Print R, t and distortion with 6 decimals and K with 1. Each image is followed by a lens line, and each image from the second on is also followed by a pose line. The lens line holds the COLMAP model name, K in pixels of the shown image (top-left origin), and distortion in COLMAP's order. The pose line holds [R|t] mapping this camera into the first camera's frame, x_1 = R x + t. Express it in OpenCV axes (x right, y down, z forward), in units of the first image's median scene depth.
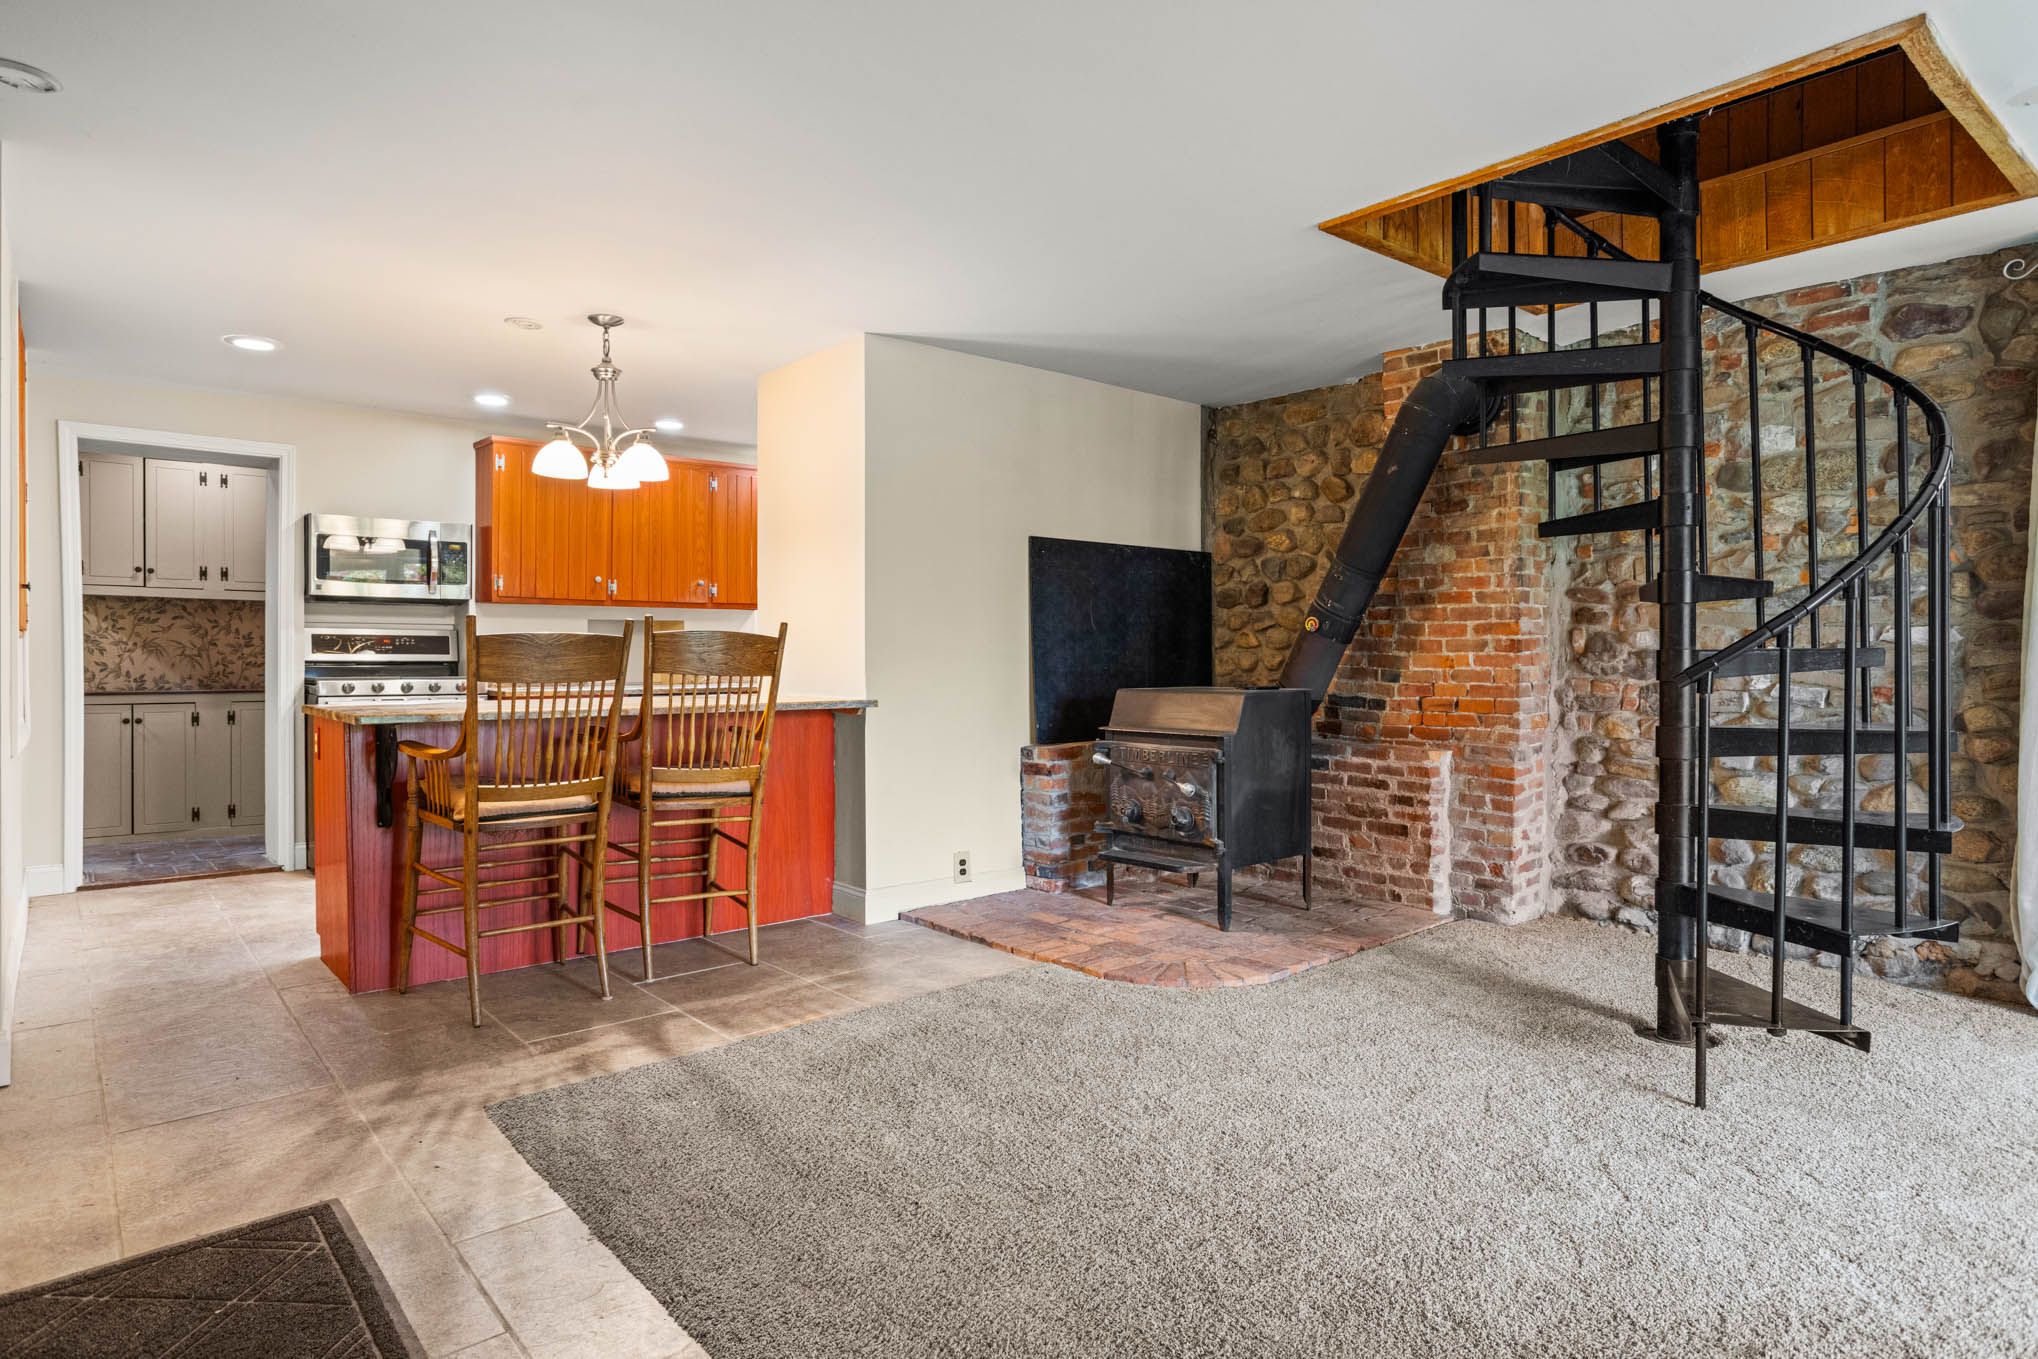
lens RADIAL K [[1123.4, 0, 1009.9], [0, 1123.4, 678.2], [0, 0, 1]] dist [-0.007458, 0.005370]
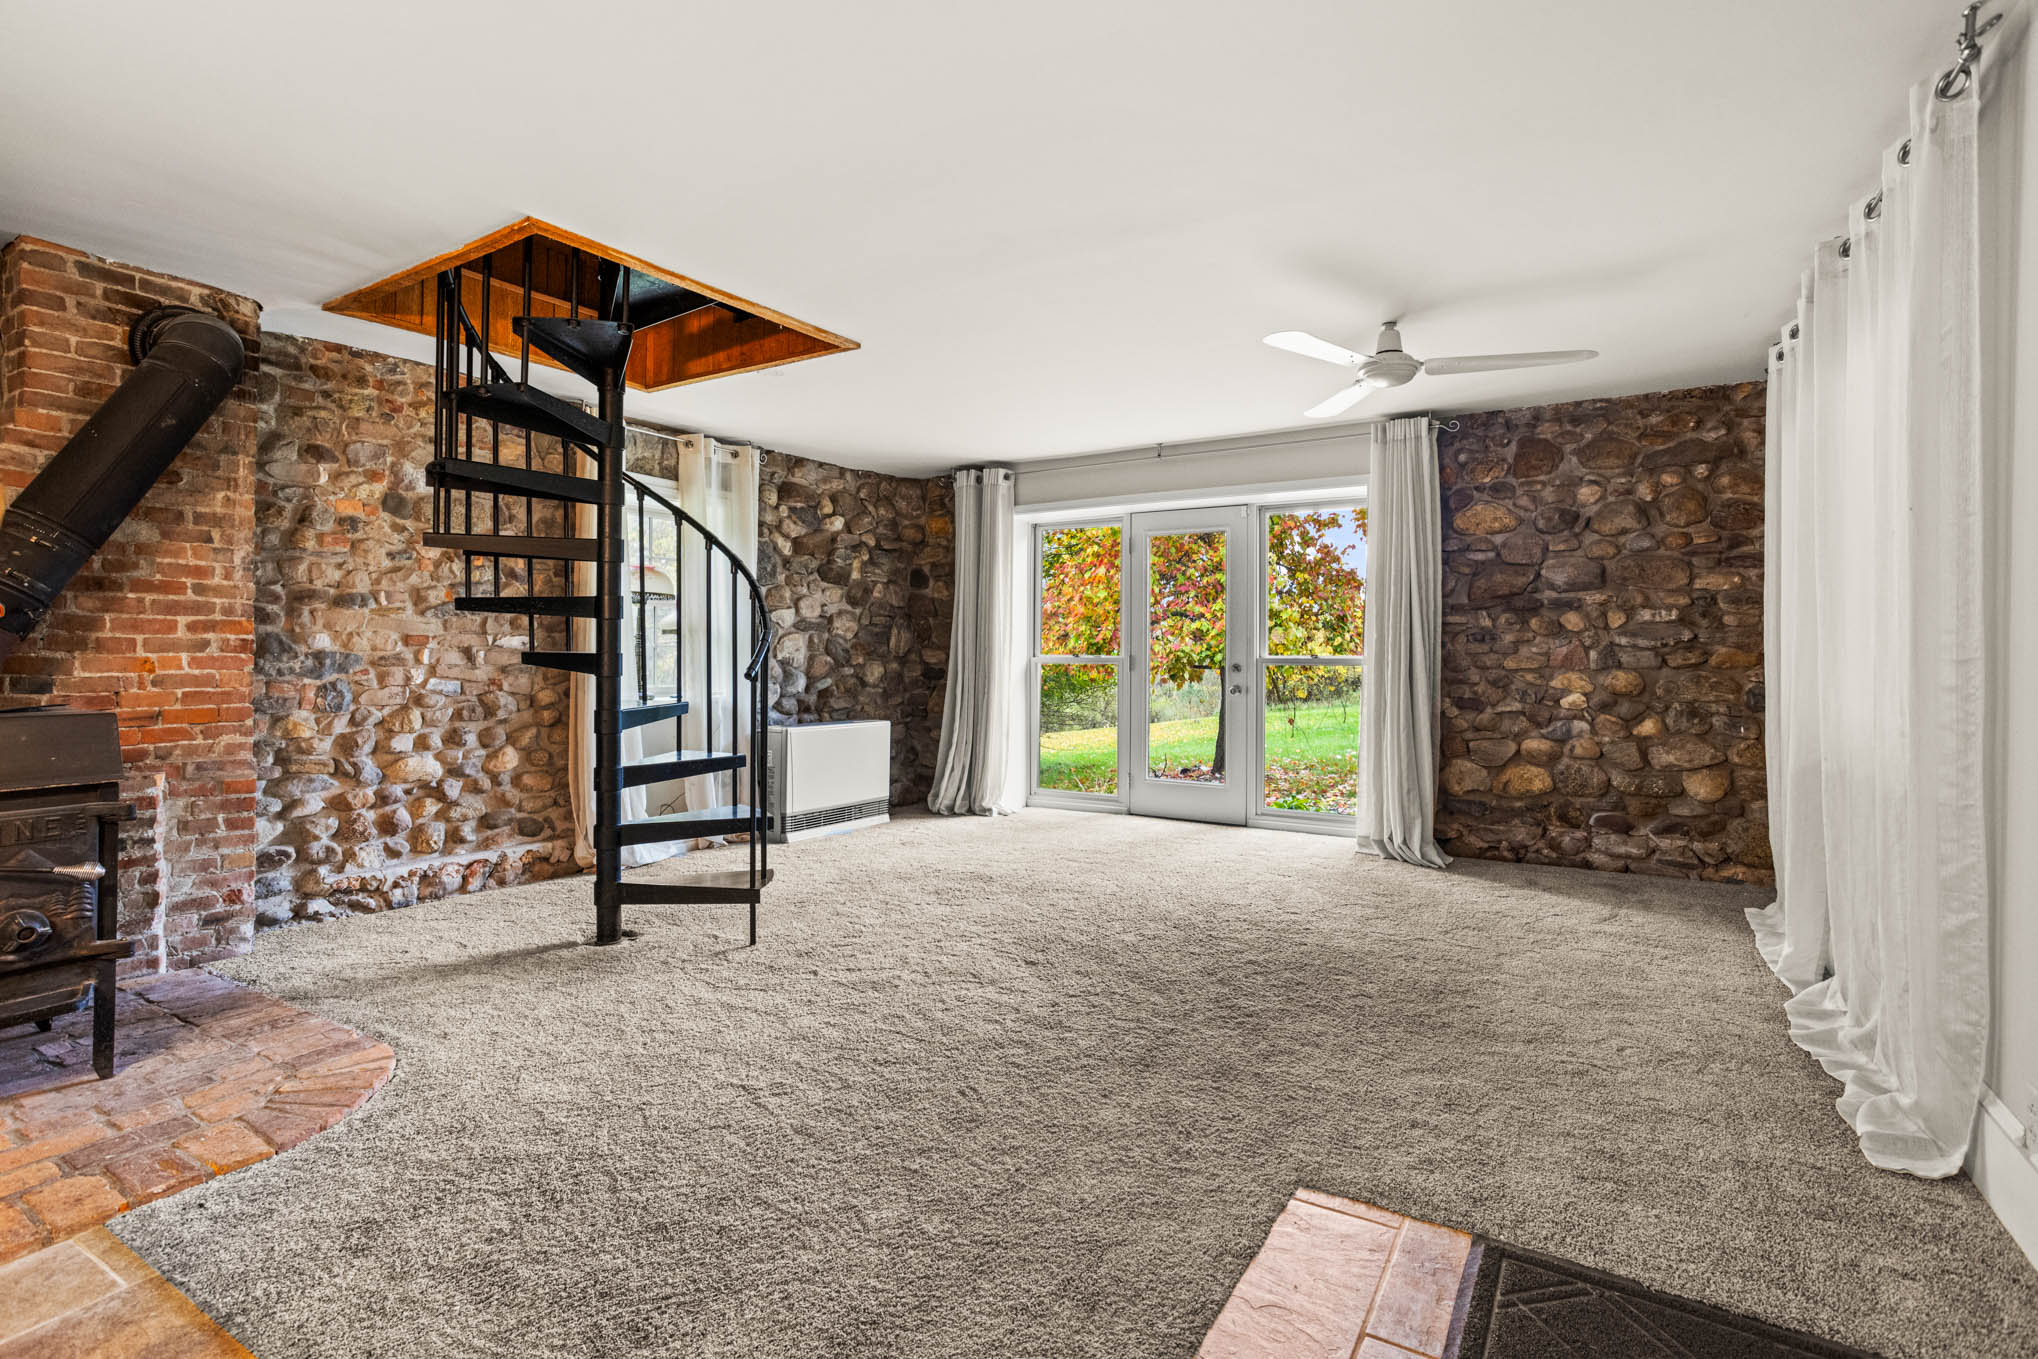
lens RADIAL K [[979.0, 0, 1013.3], [0, 979.0, 659.0], [0, 0, 1]] dist [-0.015019, 0.003950]
pose [[-0.286418, -0.007044, 0.958079, -0.480763], [0.016142, 0.999796, 0.012176, -0.017713], [-0.957969, 0.018953, -0.286245, 0.619508]]
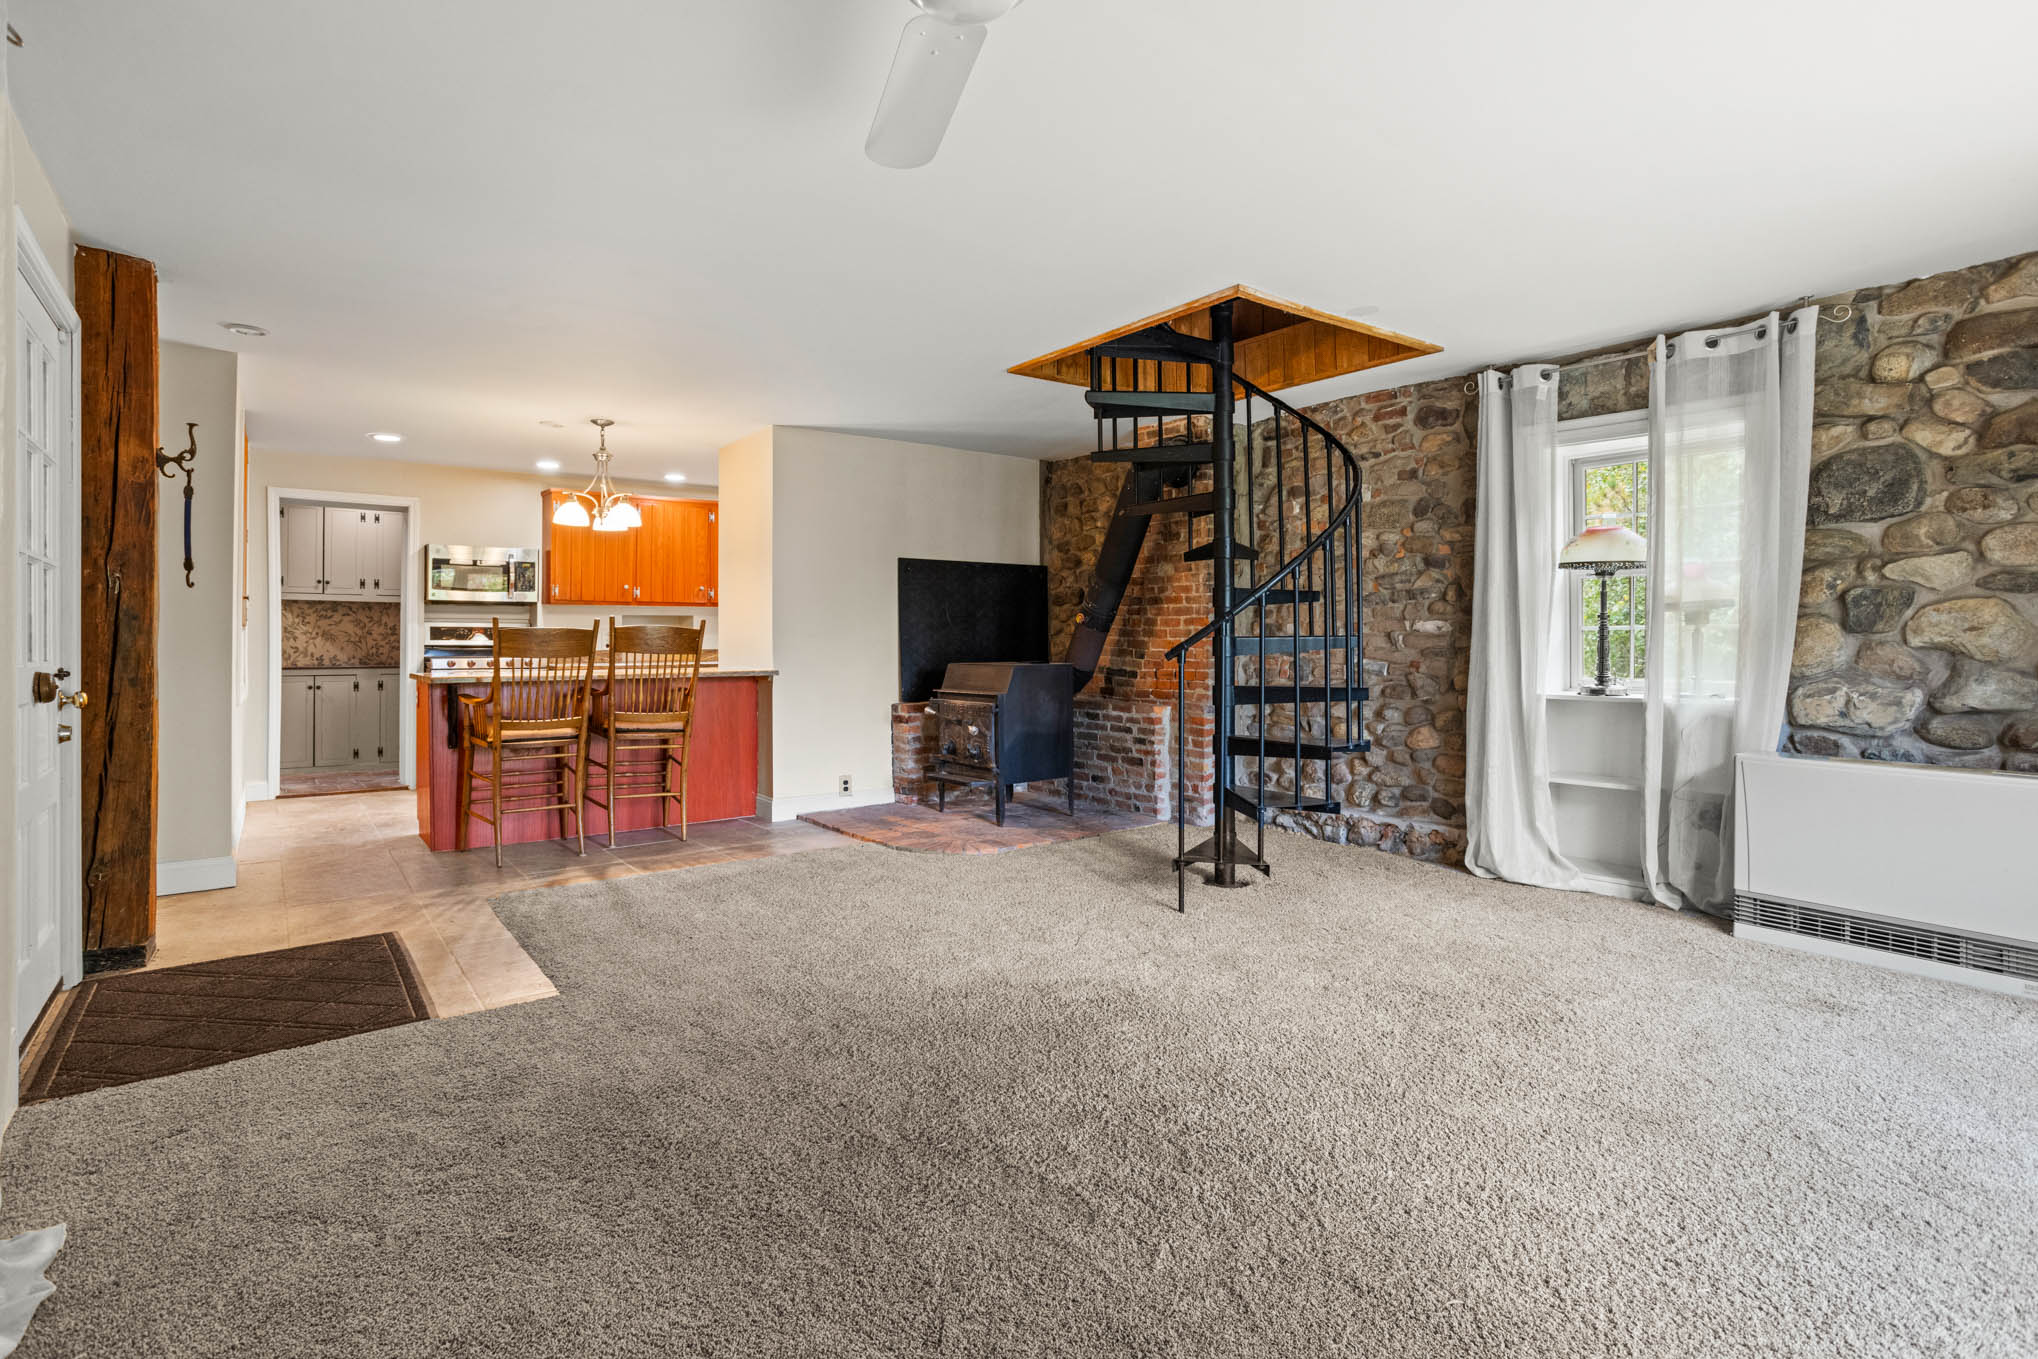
lens RADIAL K [[979.0, 0, 976.6], [0, 979.0, 642.0], [0, 0, 1]] dist [-0.015019, 0.003950]
pose [[0.997155, -0.001694, -0.075363, 0.245189], [0.000385, 0.999849, -0.017386, 0.003929], [0.075381, 0.017307, 0.997005, -0.280212]]
